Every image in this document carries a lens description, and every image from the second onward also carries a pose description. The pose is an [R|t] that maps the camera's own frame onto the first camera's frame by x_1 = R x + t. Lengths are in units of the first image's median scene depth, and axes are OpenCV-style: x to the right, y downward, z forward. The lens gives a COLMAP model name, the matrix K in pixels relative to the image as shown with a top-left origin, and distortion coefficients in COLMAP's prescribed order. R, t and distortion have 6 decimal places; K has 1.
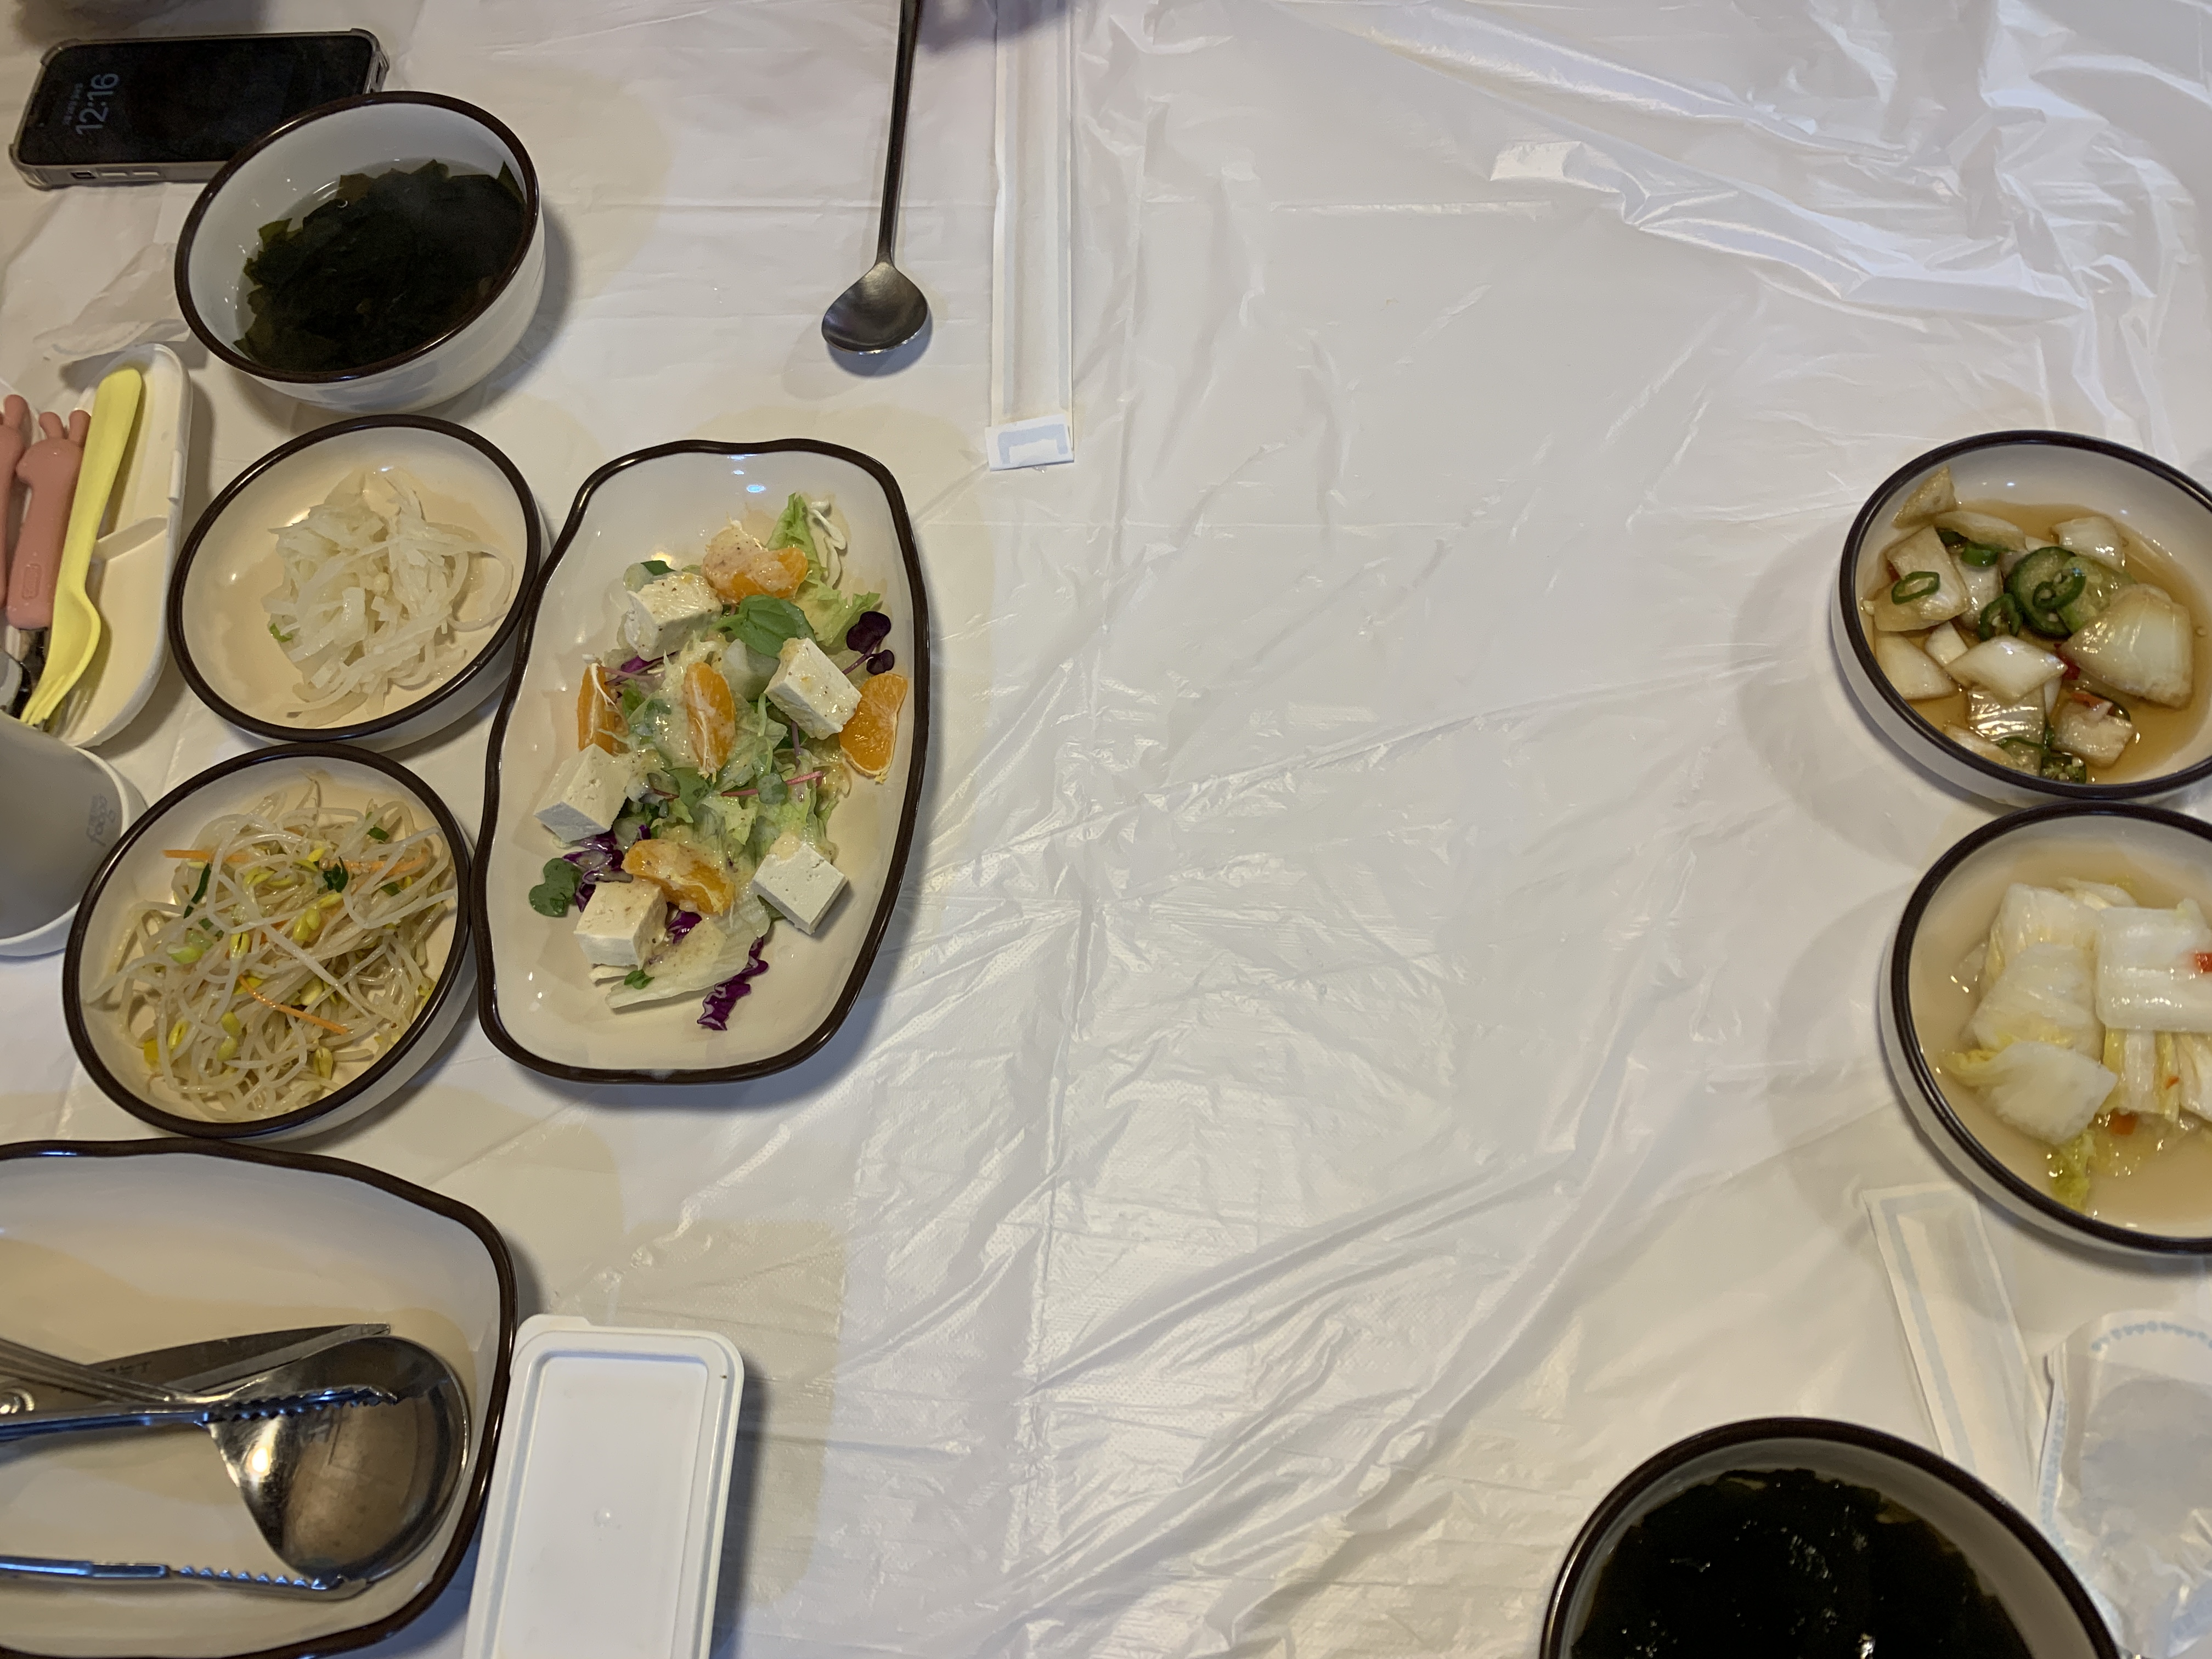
lens RADIAL K [[1668.1, 0, 1106.0], [0, 1668.1, 829.5], [0, 0, 1]] dist [0.000164, -0.000099]
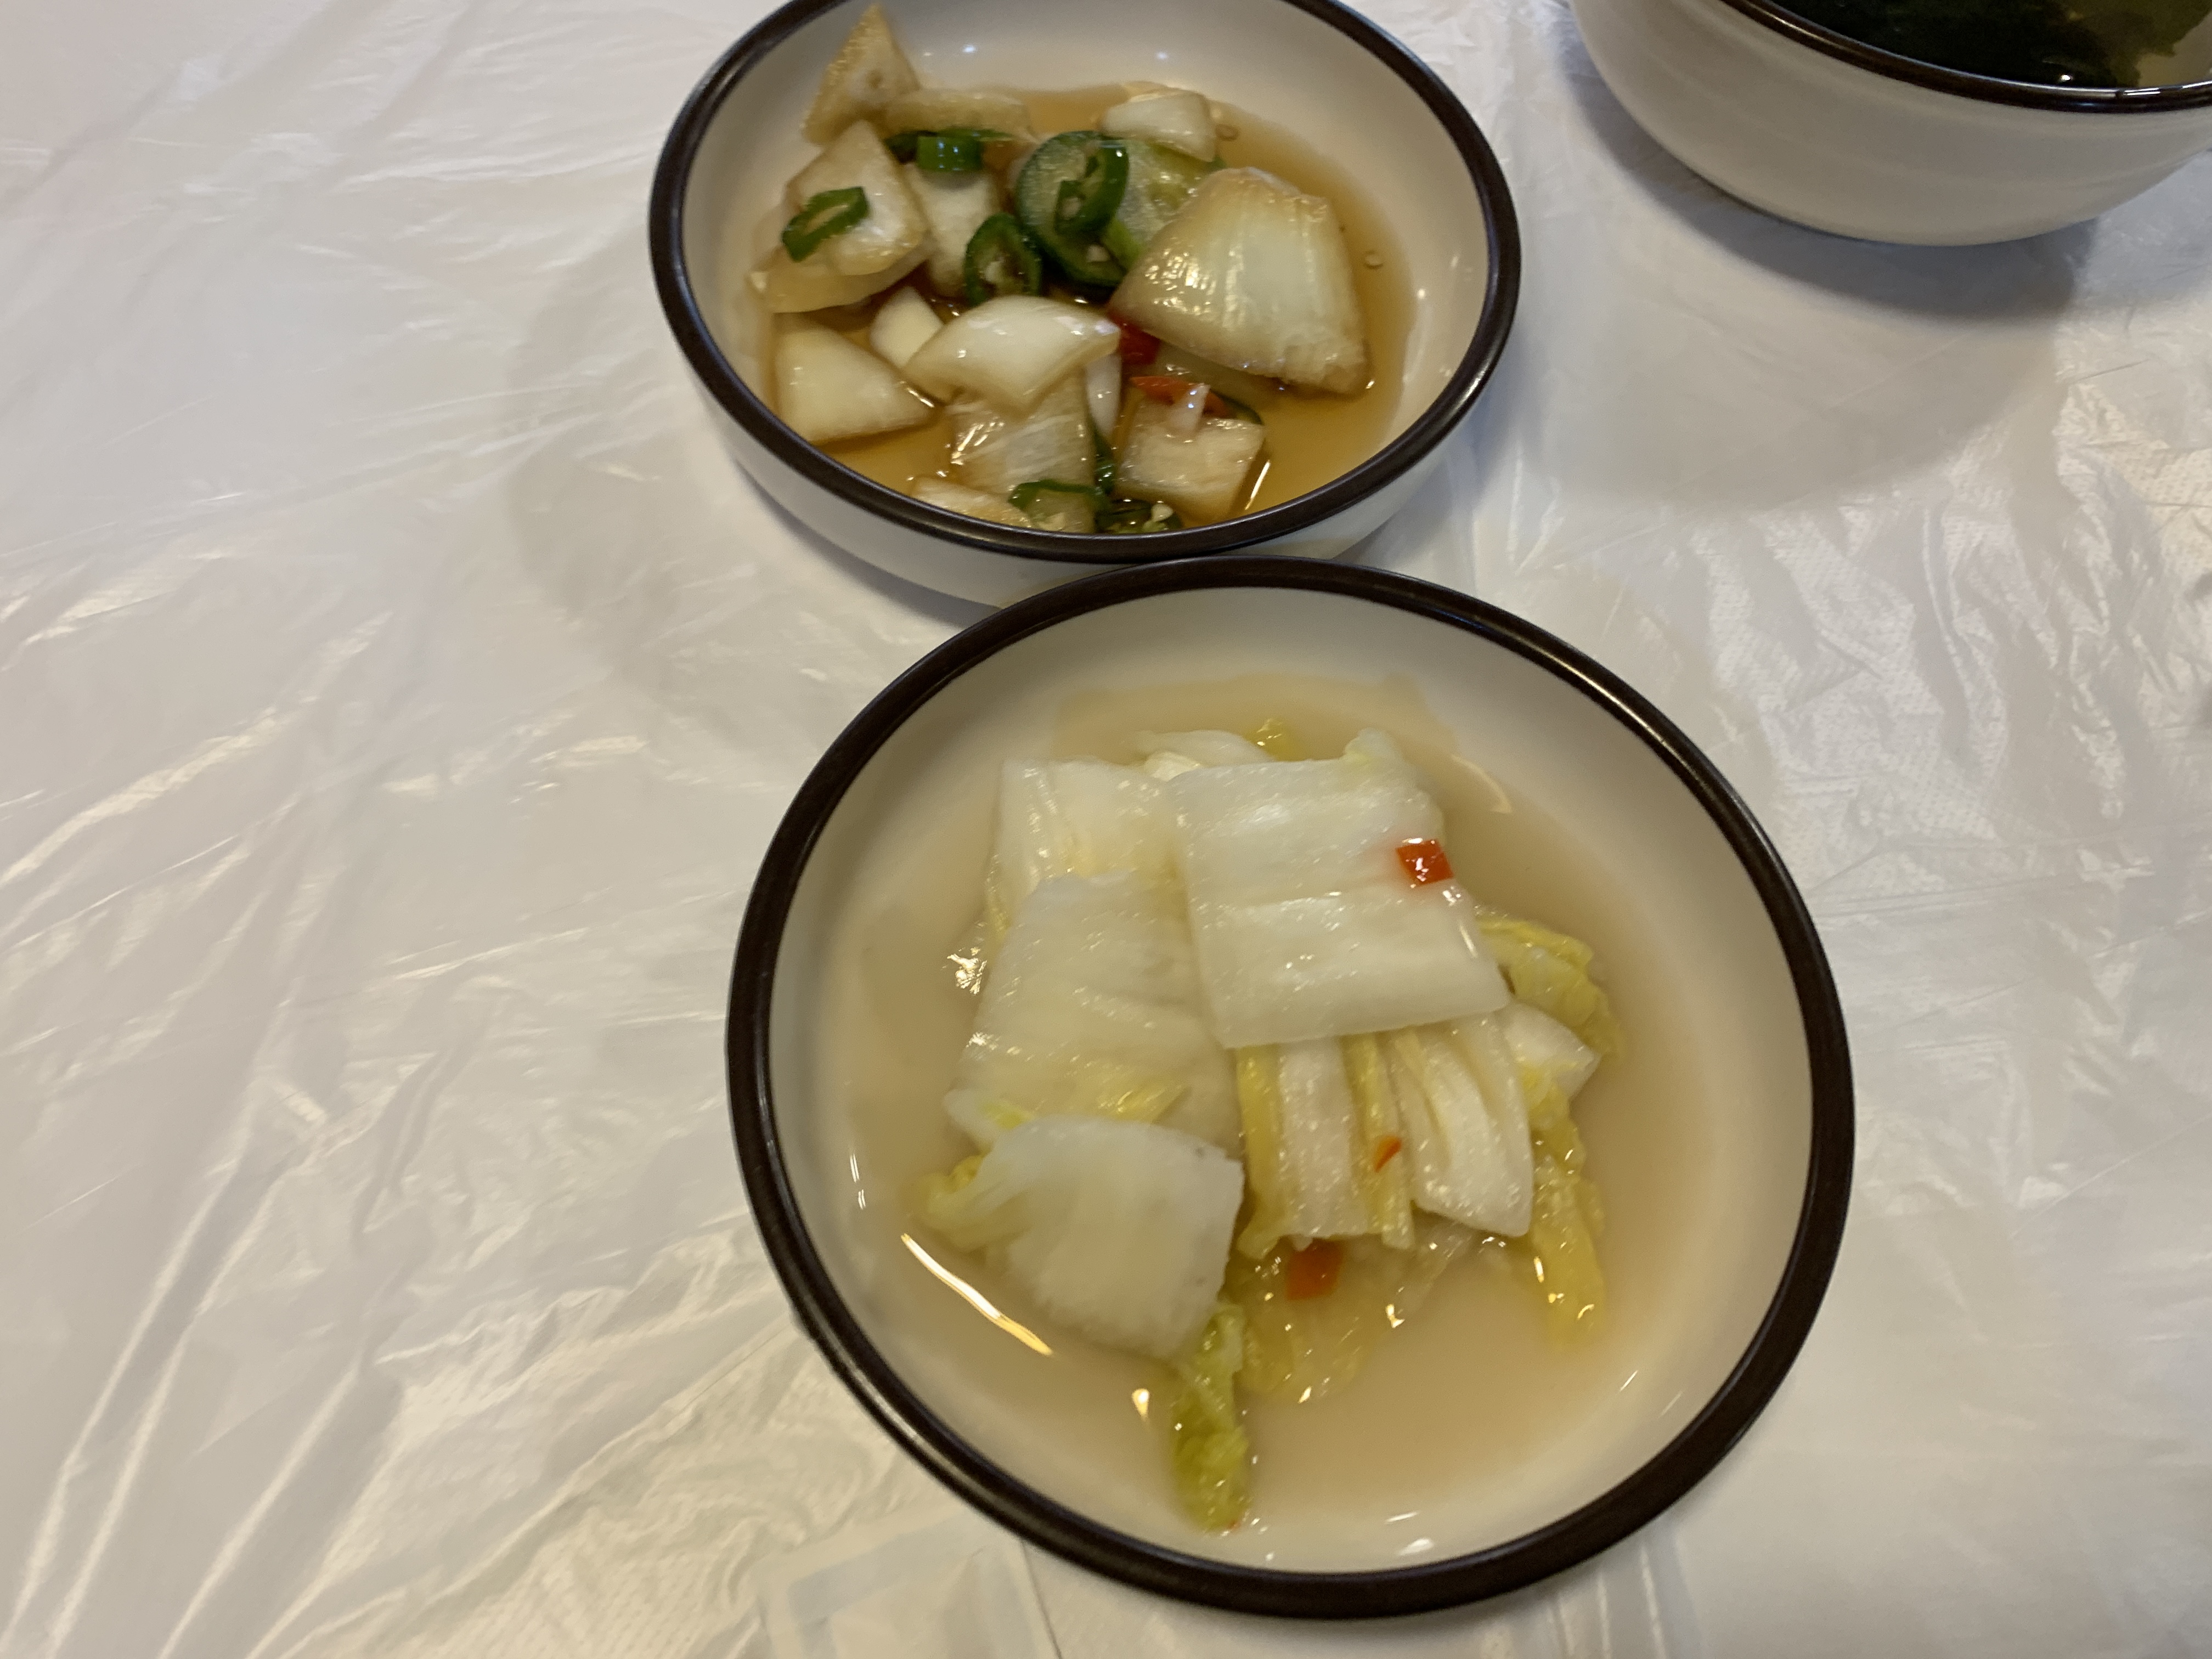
lens RADIAL K [[1772.9, 0, 1106.0], [0, 1772.9, 829.5], [0, 0, 1]] dist [-0.000292, -0.001688]
pose [[0.957986, -0.145316, 0.247279, 0.422884], [0.166769, 0.983646, -0.068031, 0.080681], [-0.233350, 0.106411, 0.966553, 0.515724]]
